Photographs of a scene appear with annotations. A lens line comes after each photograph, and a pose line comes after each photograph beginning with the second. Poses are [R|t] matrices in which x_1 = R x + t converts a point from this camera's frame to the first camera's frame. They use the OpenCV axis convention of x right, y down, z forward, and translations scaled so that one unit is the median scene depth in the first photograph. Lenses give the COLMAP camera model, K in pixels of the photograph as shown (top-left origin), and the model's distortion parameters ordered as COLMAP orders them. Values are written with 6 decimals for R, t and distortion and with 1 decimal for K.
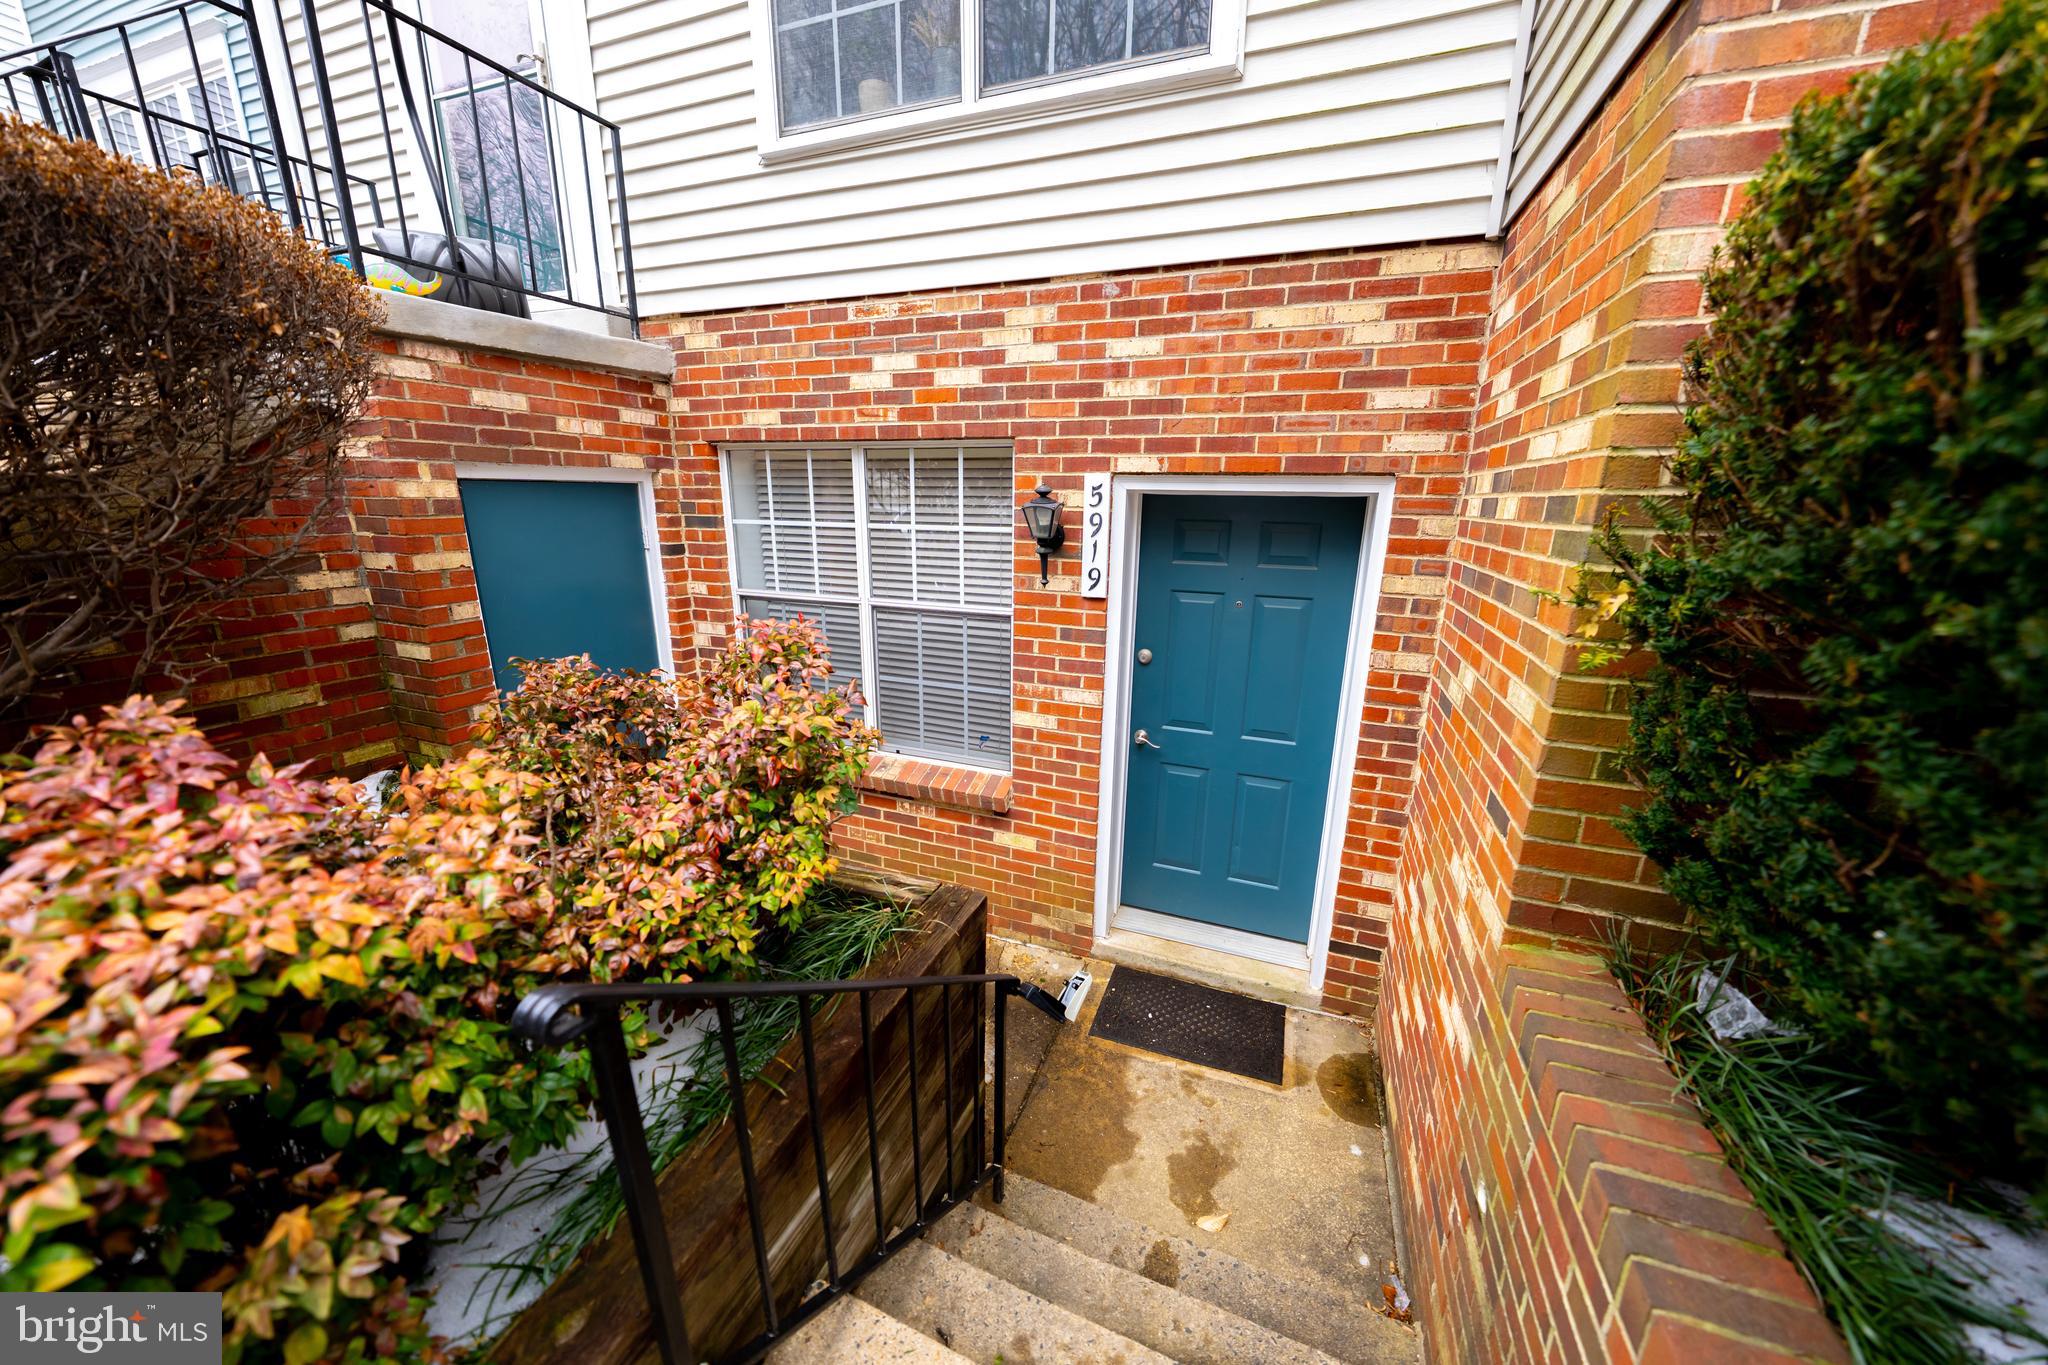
lens RADIAL K [[691.7, 0, 1029.6], [0, 691.7, 679.4], [0, 0, 1]] dist [-0.000823, -0.000203]
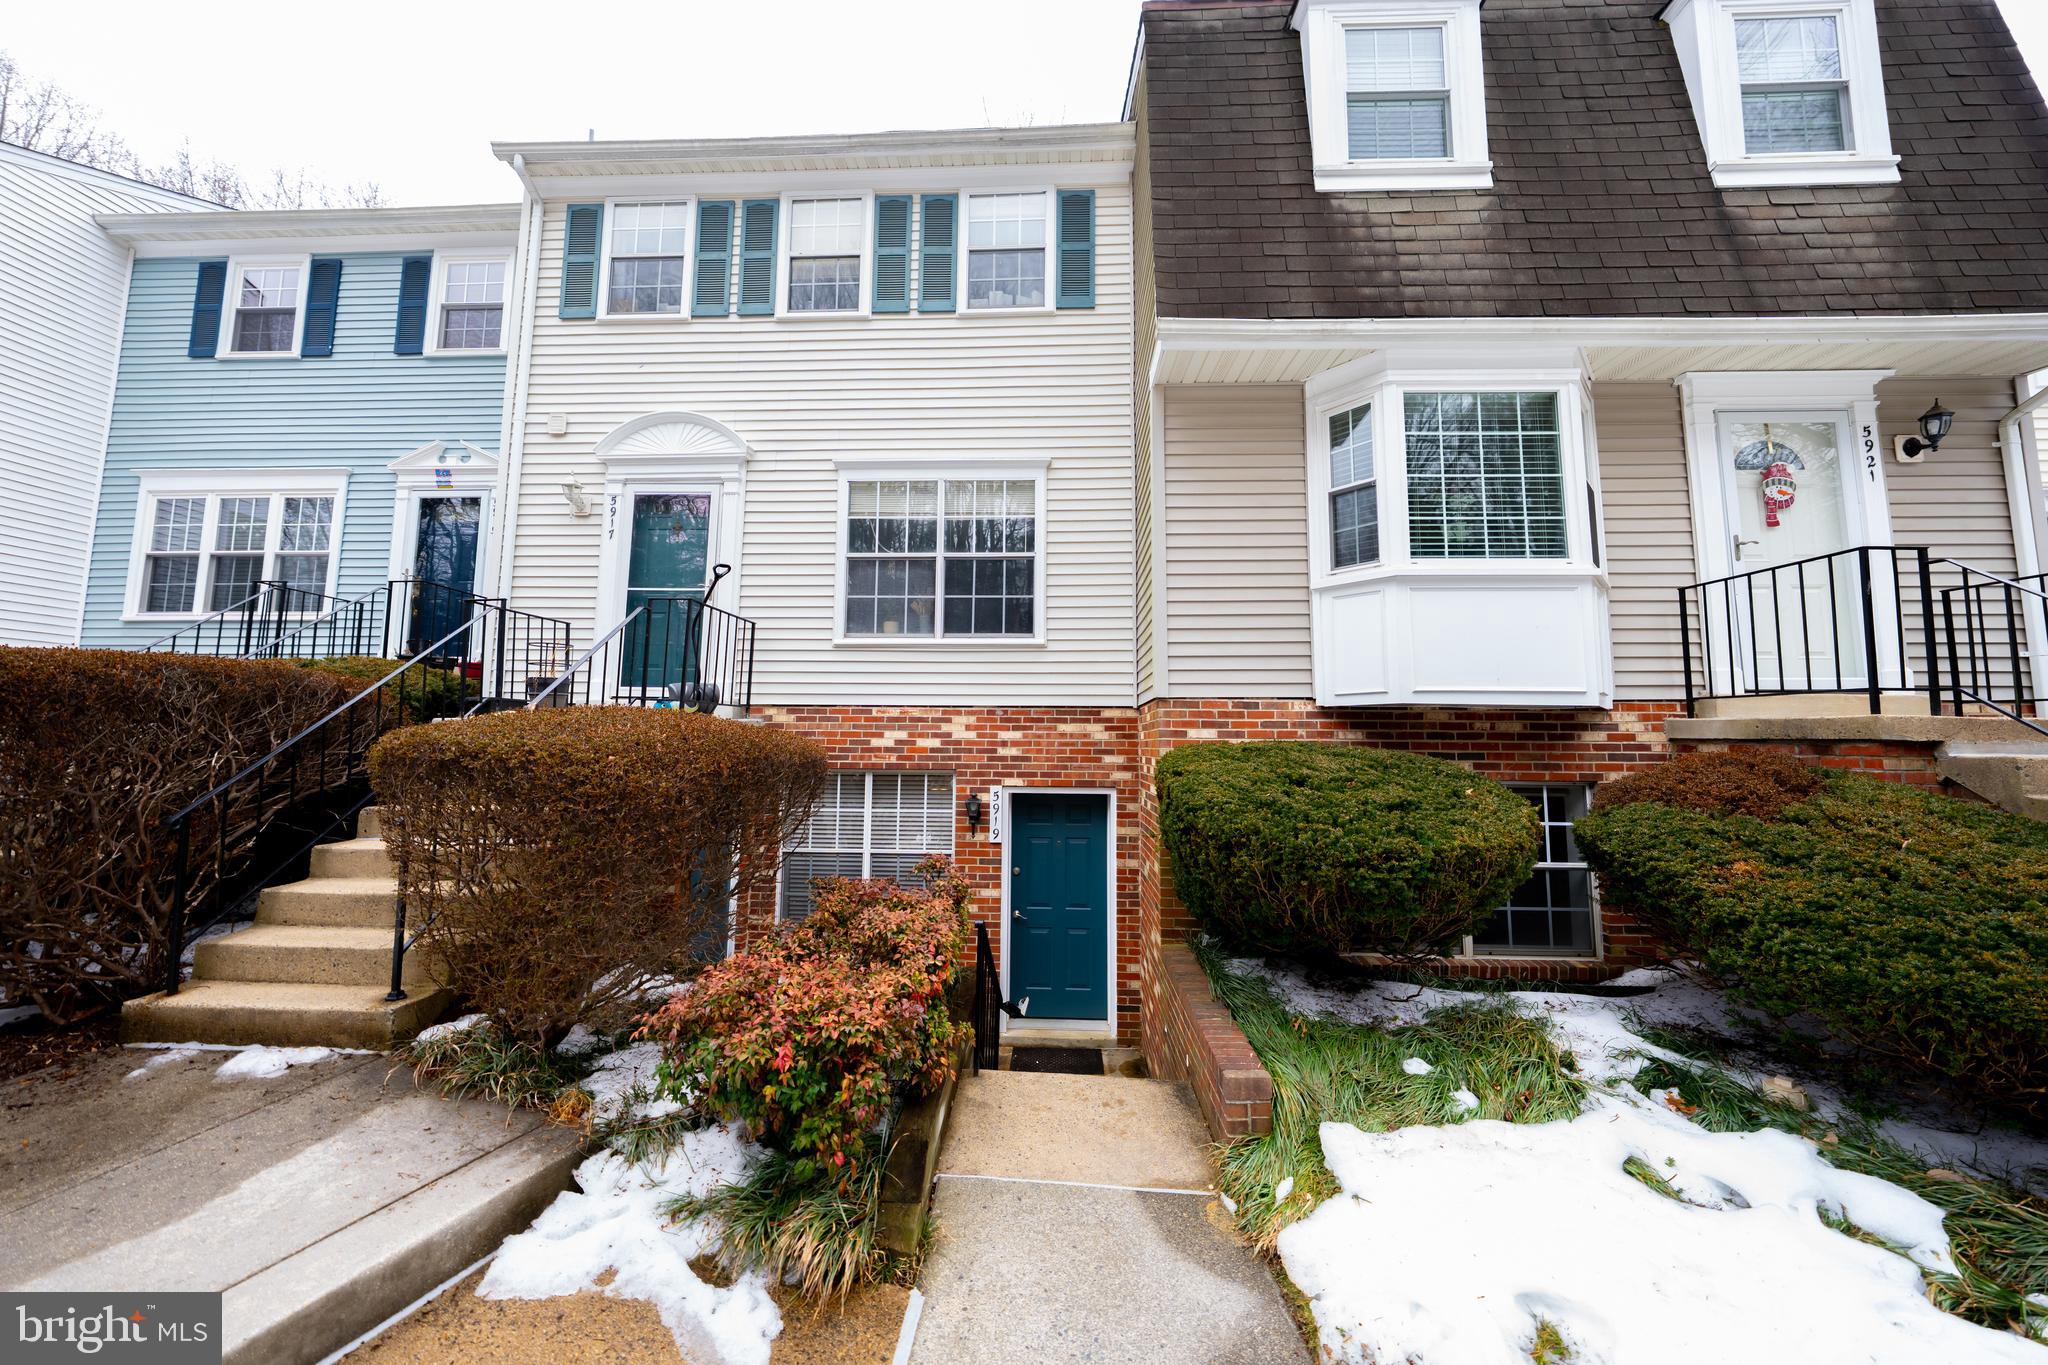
lens RADIAL K [[695.2, 0, 1026.8], [0, 695.2, 680.8], [0, 0, 1]] dist [-0.000814, 0.000106]
pose [[0.949675, 0.023199, 0.312378, -0.497897], [0.084991, 0.940759, -0.328253, 0.123906], [-0.301487, 0.338282, 0.891443, -1.108950]]
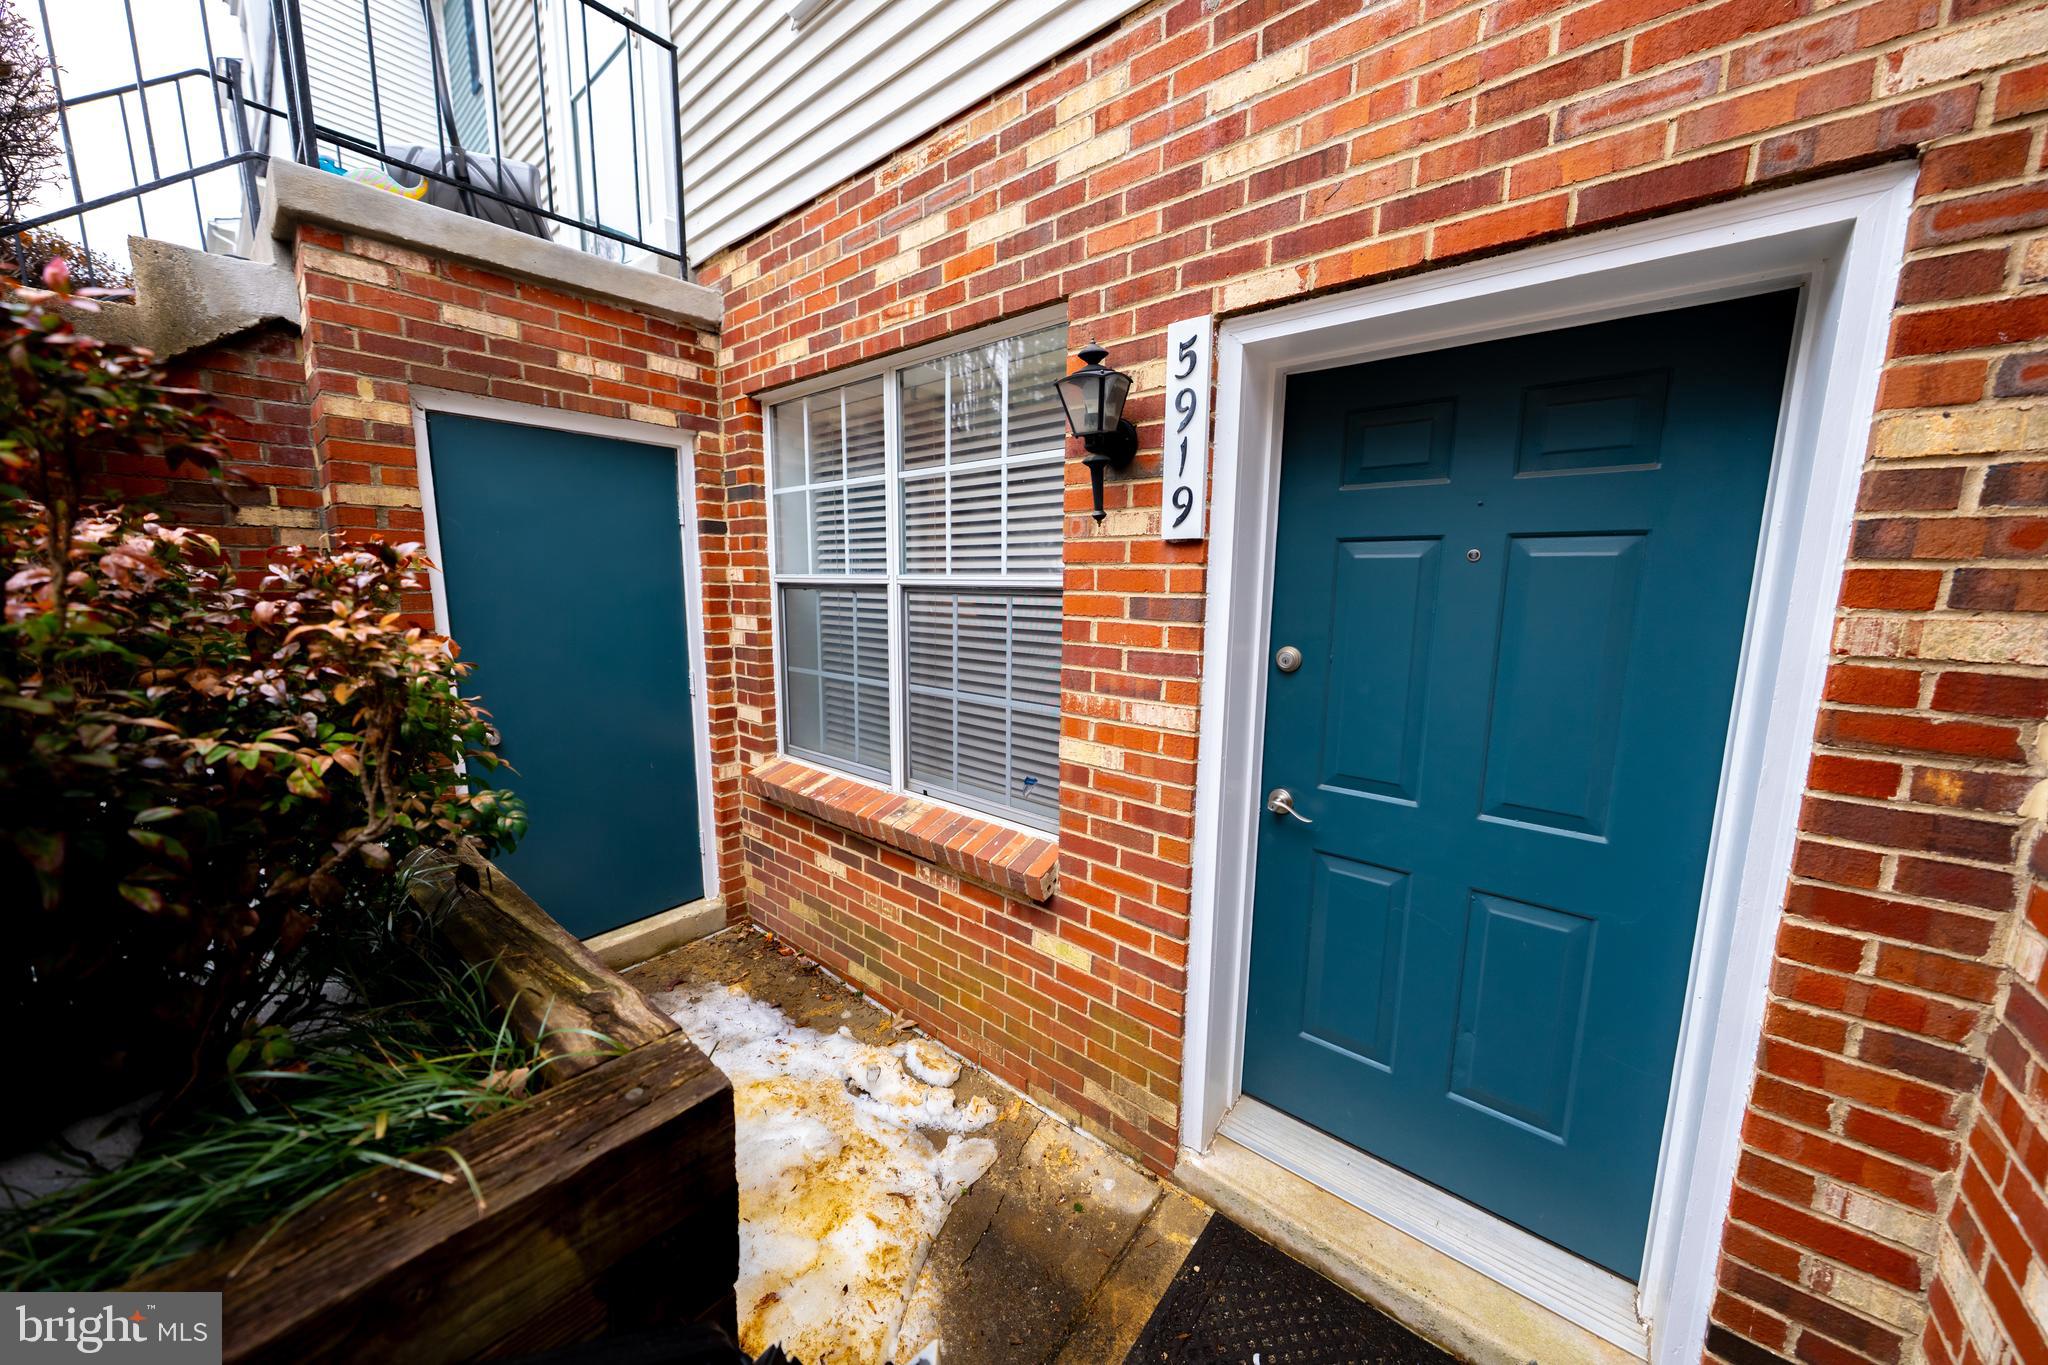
lens RADIAL K [[685.5, 0, 1031.7], [0, 685.5, 680.8], [0, 0, 1]] dist [-0.001025, 0.000075]
pose [[0.947451, 0.042888, -0.317013, 0.160539], [-0.079891, 0.991294, -0.104658, 0.068239], [0.309764, 0.124485, 0.942629, 0.436791]]
